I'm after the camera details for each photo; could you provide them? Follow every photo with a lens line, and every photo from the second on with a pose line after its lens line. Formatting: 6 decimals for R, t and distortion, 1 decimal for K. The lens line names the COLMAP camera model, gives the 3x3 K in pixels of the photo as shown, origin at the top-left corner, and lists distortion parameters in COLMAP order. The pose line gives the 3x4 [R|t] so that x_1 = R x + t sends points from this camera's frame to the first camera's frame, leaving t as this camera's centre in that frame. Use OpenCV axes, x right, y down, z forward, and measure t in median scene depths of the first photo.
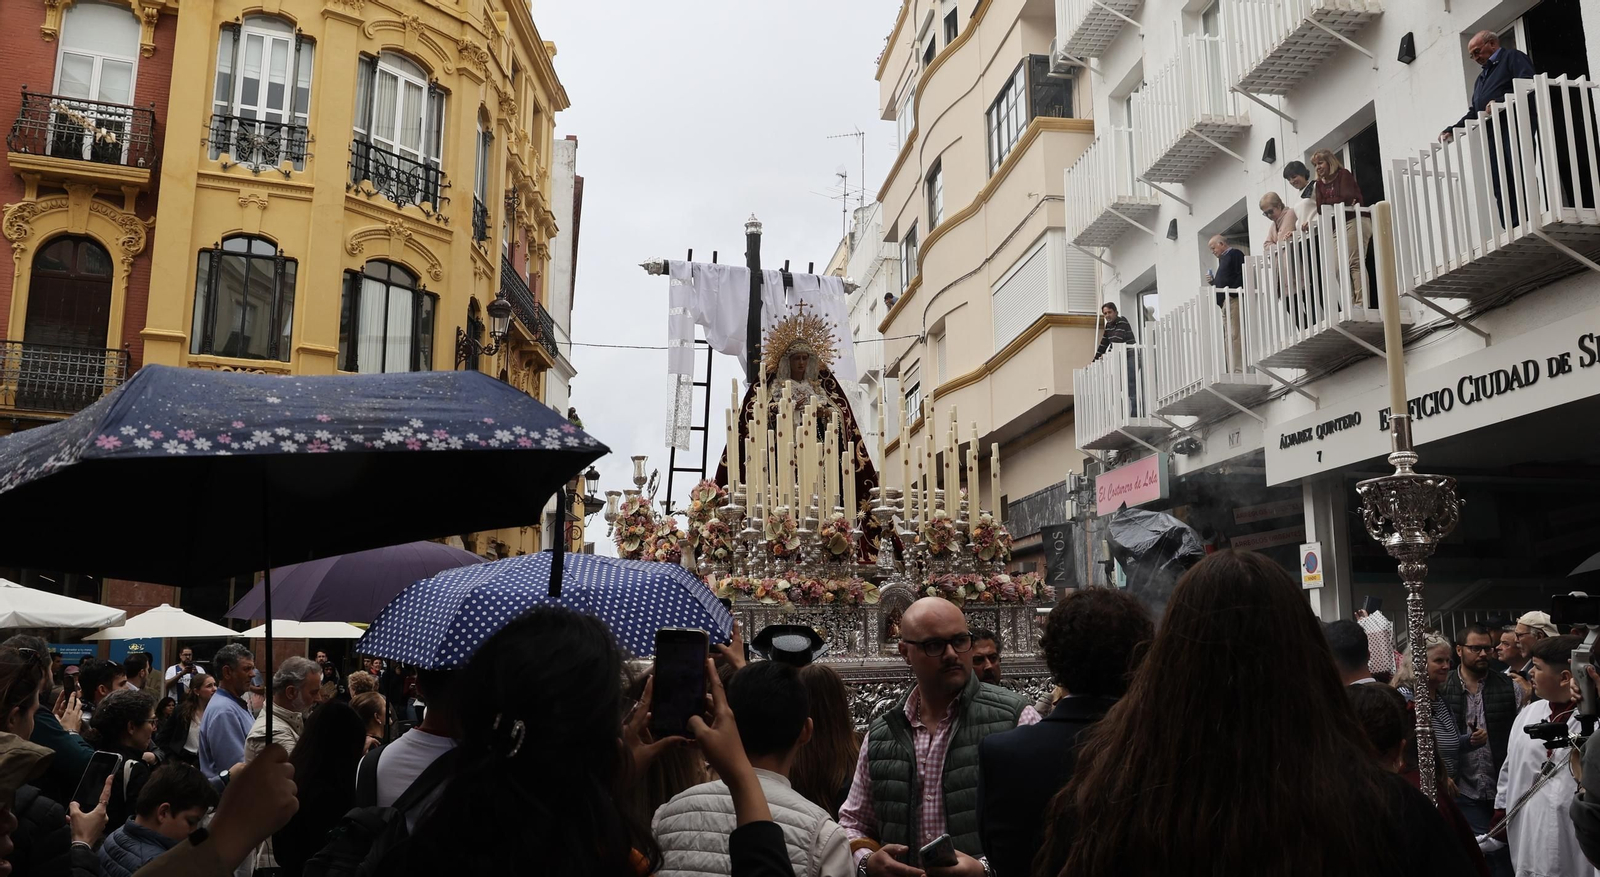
lens RADIAL K [[1300.9, 0, 803.3], [0, 1300.9, 448.9], [0, 0, 1]] dist [-0.070498, -0.000421]
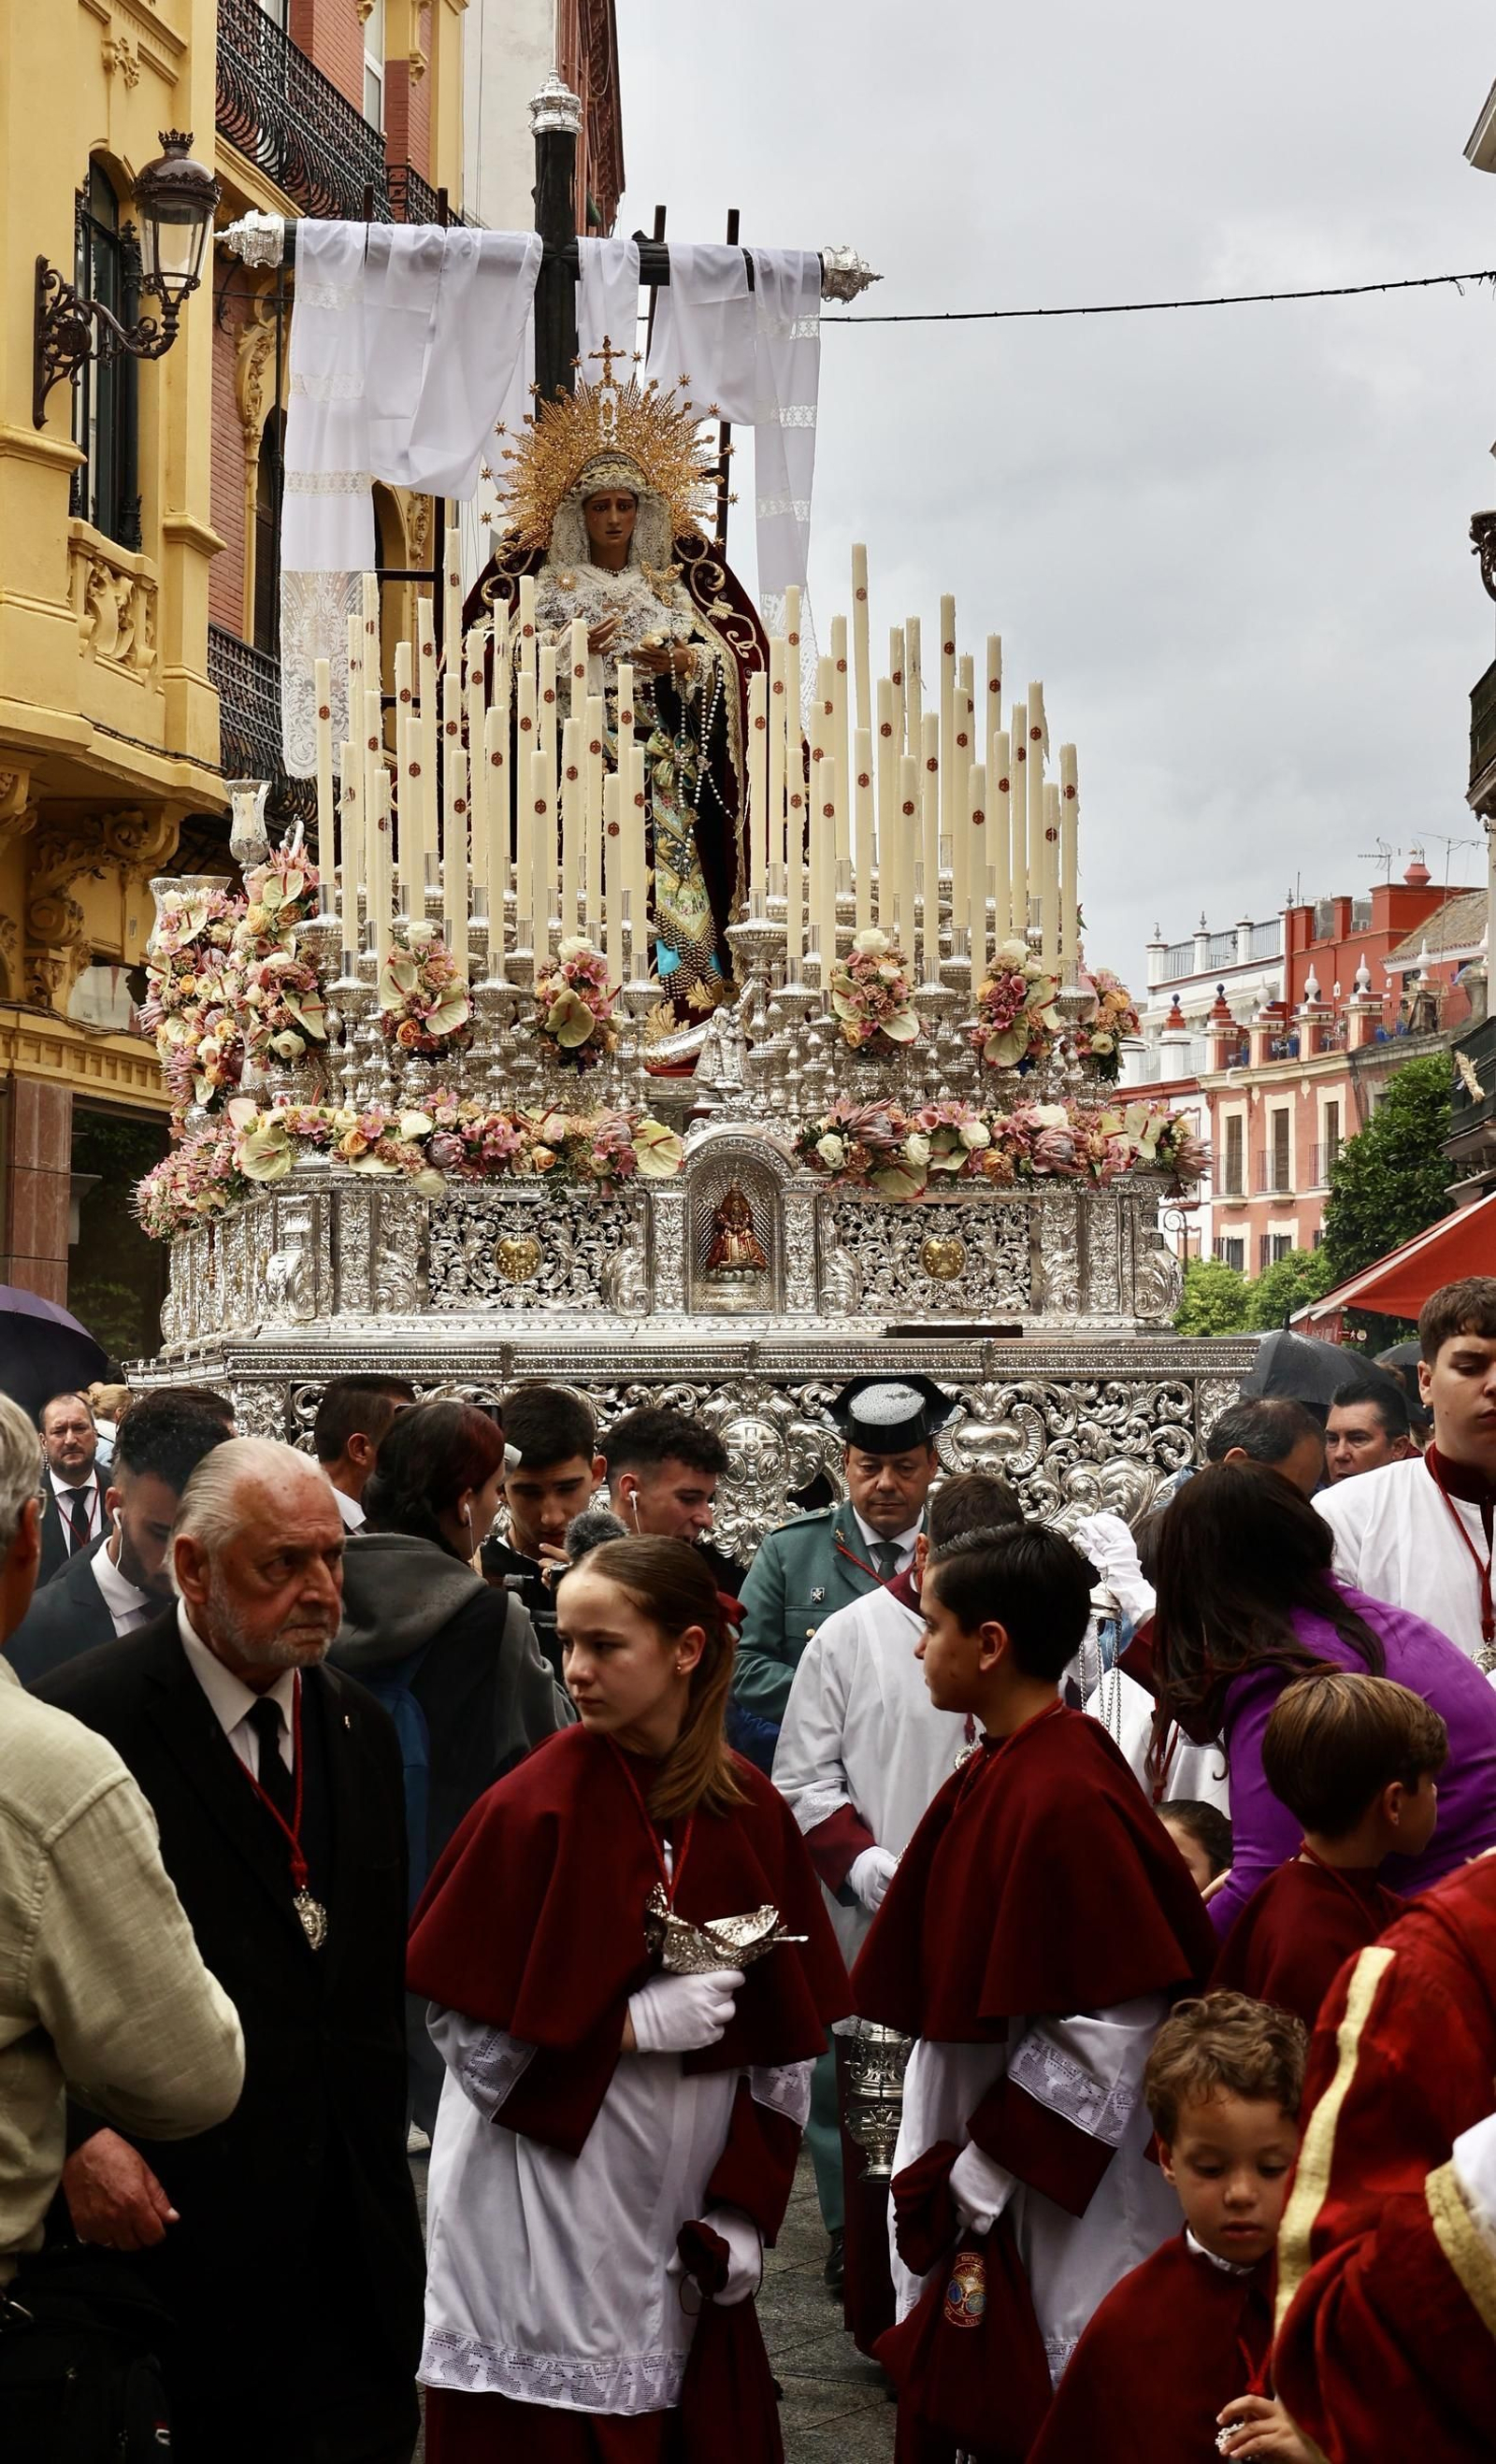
lens RADIAL K [[4389.8, 0, 721.2], [0, 4389.8, 1209.4], [0, 0, 1]] dist [0.143278, 0.000000]
pose [[0.985777, 0.008339, -0.167854, 0.276724], [0.009817, 0.994206, 0.107046, -0.008134], [0.167775, -0.107171, 0.979983, -0.244055]]
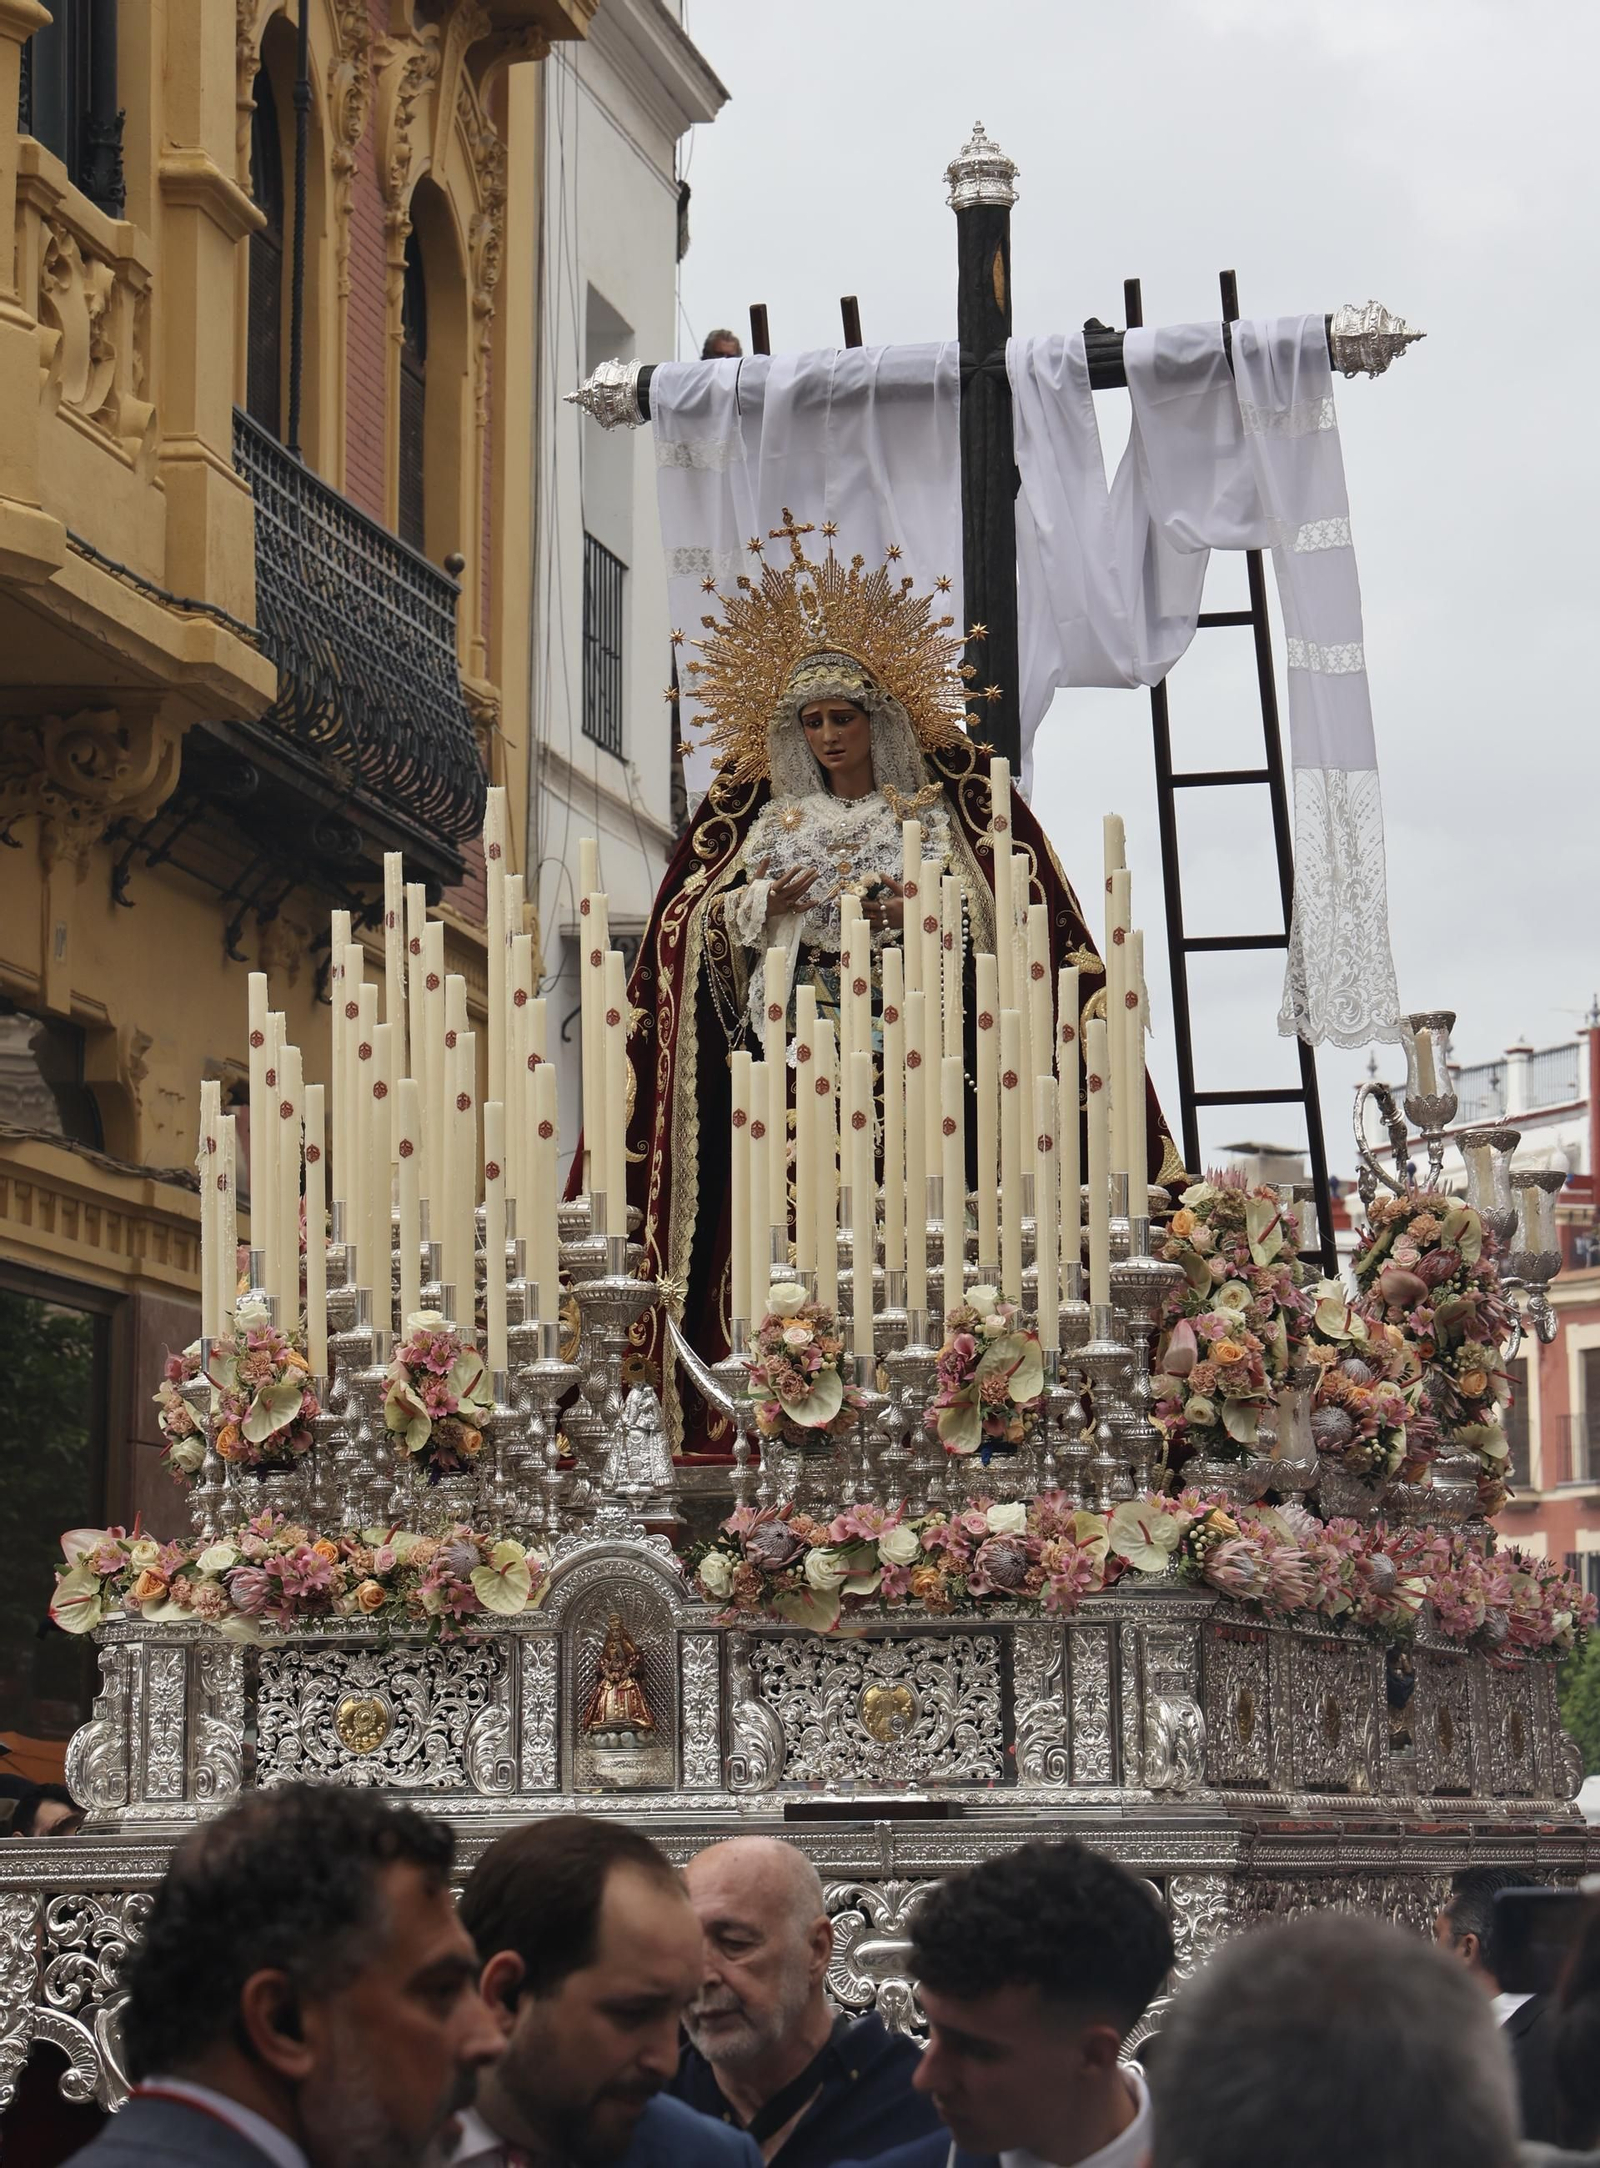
lens RADIAL K [[6703.8, 0, 770.1], [0, 6703.8, 1043.4], [0, 0, 1]] dist [0.758170, 0.000000]
pose [[0.787148, -0.059930, -0.613846, 1.026667], [0.088699, 0.995922, 0.016508, -0.030684], [0.610353, -0.067441, 0.789253, -0.170236]]
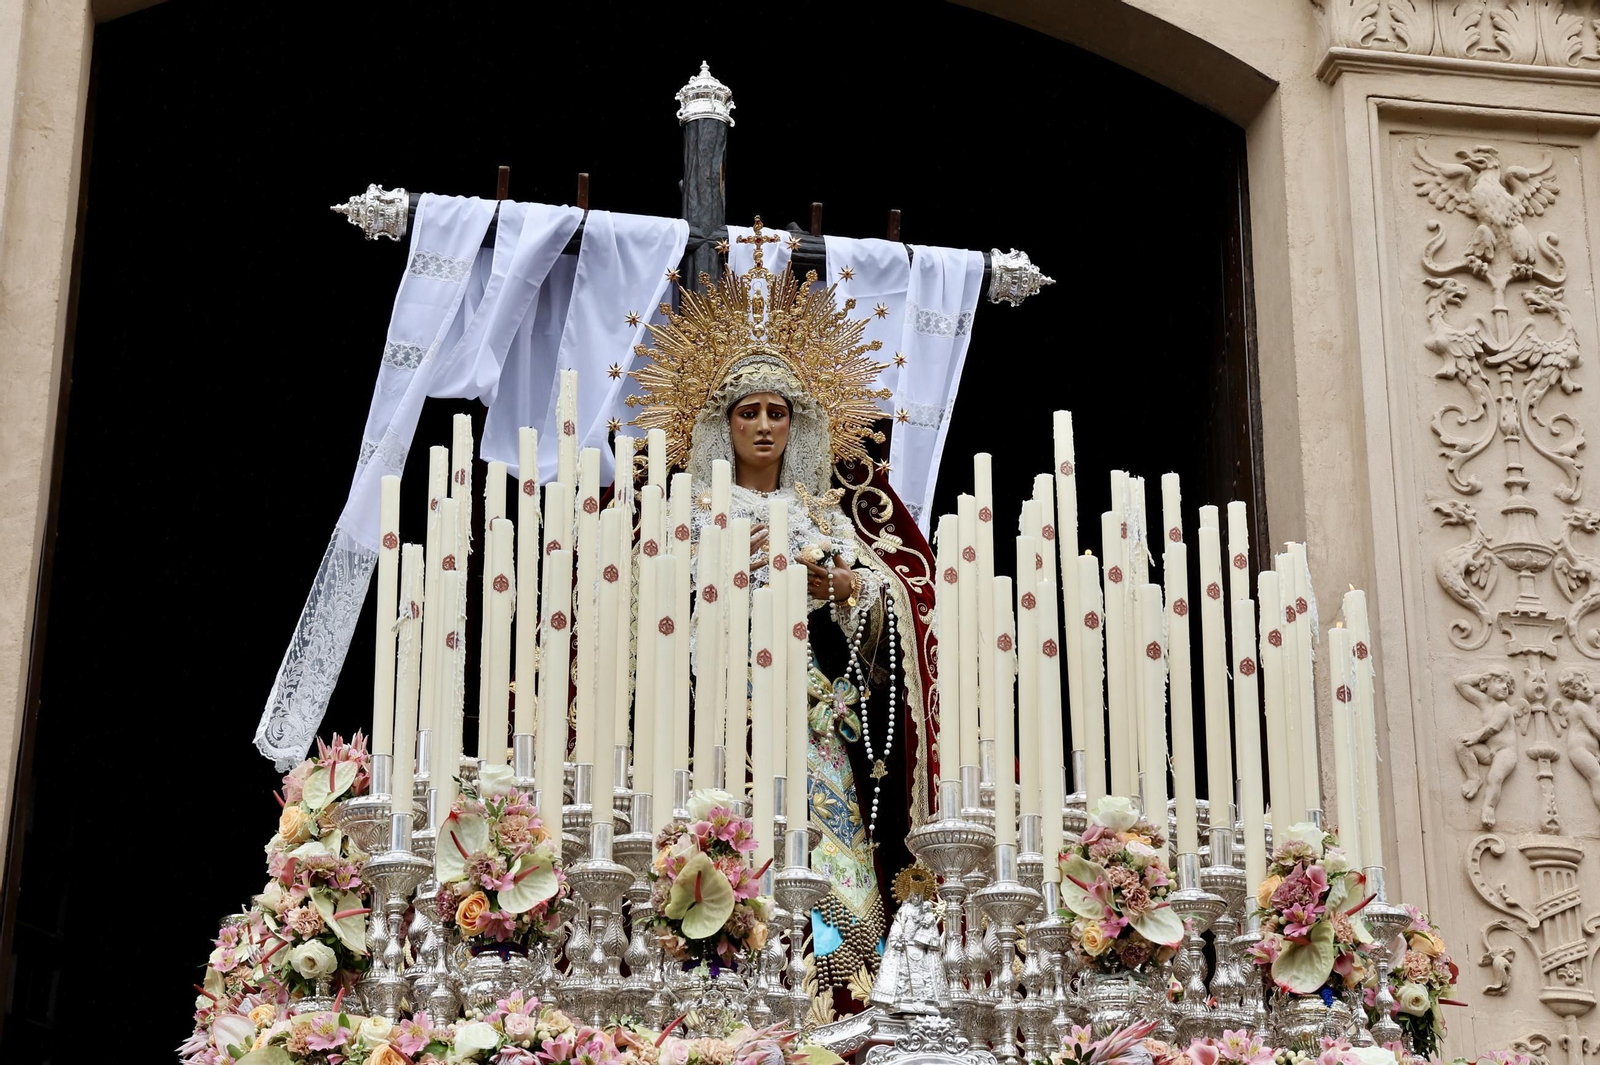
lens RADIAL K [[3227.5, 0, 793.2], [0, 3227.5, 527.2], [0, 0, 1]] dist [0.194575, 0.000000]
pose [[0.984312, -0.037443, -0.172419, 0.159854], [0.001858, 0.979369, -0.202073, 0.129859], [0.176428, 0.198583, 0.964074, 0.329250]]
